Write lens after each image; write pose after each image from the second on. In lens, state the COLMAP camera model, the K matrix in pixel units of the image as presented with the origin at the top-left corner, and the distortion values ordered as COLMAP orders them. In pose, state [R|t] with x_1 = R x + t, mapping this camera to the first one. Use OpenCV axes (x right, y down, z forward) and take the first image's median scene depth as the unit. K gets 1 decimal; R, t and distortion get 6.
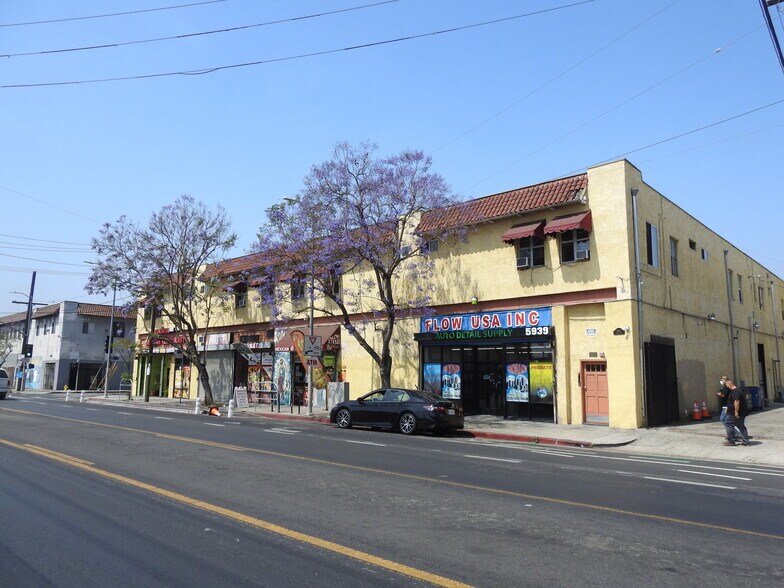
lens RADIAL K [[562.4, 0, 392.0], [0, 562.4, 294.0], [0, 0, 1]] dist [0.002872, 0.000307]
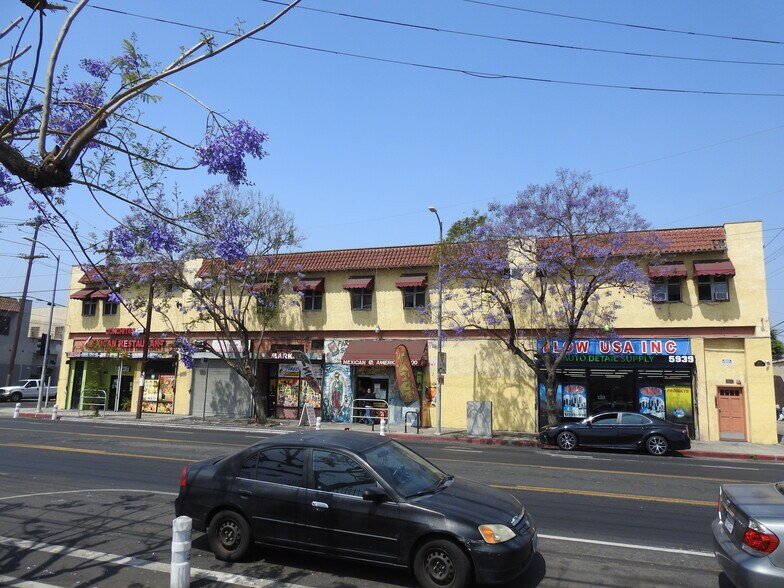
lens RADIAL K [[562.4, 0, 392.0], [0, 562.4, 294.0], [0, 0, 1]] dist [0.002872, 0.000307]
pose [[0.924051, 0.074952, 0.374849, -0.607555], [-0.071648, 0.997170, -0.022765, 0.001900], [-0.375494, -0.005821, 0.926806, 0.137217]]
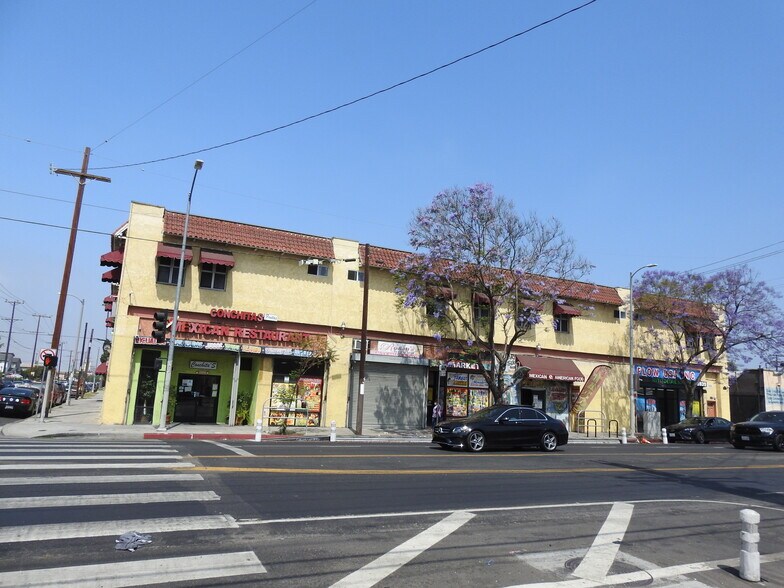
lens RADIAL K [[562.4, 0, 392.0], [0, 562.4, 294.0], [0, 0, 1]] dist [0.002872, 0.000307]
pose [[0.356117, 0.173353, 0.918221, -1.560124], [-0.177720, 0.977271, -0.115575, 0.144230], [-0.917386, -0.122028, 0.378831, 1.067521]]
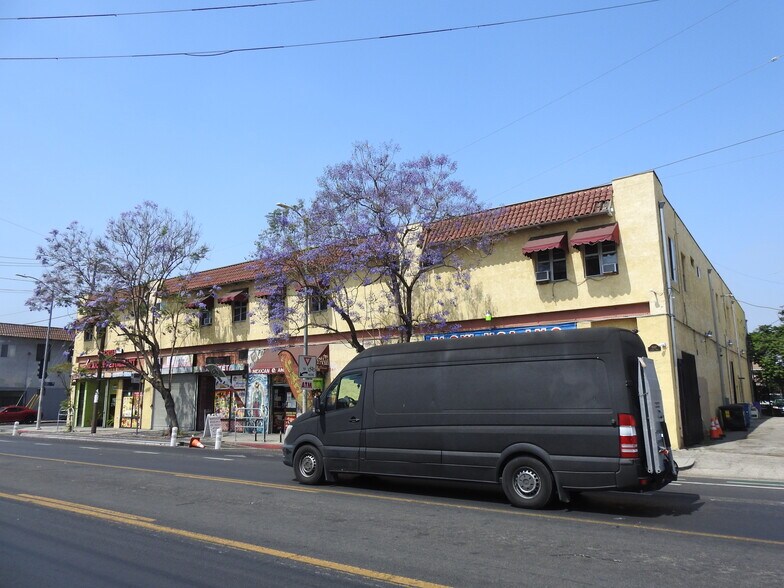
lens RADIAL K [[562.4, 0, 392.0], [0, 562.4, 294.0], [0, 0, 1]] dist [0.002872, 0.000307]
pose [[0.991493, 0.007303, 0.129953, -0.127891], [-0.002144, 0.999206, -0.039791, 0.010914], [-0.130141, 0.039174, 0.990721, 0.079348]]
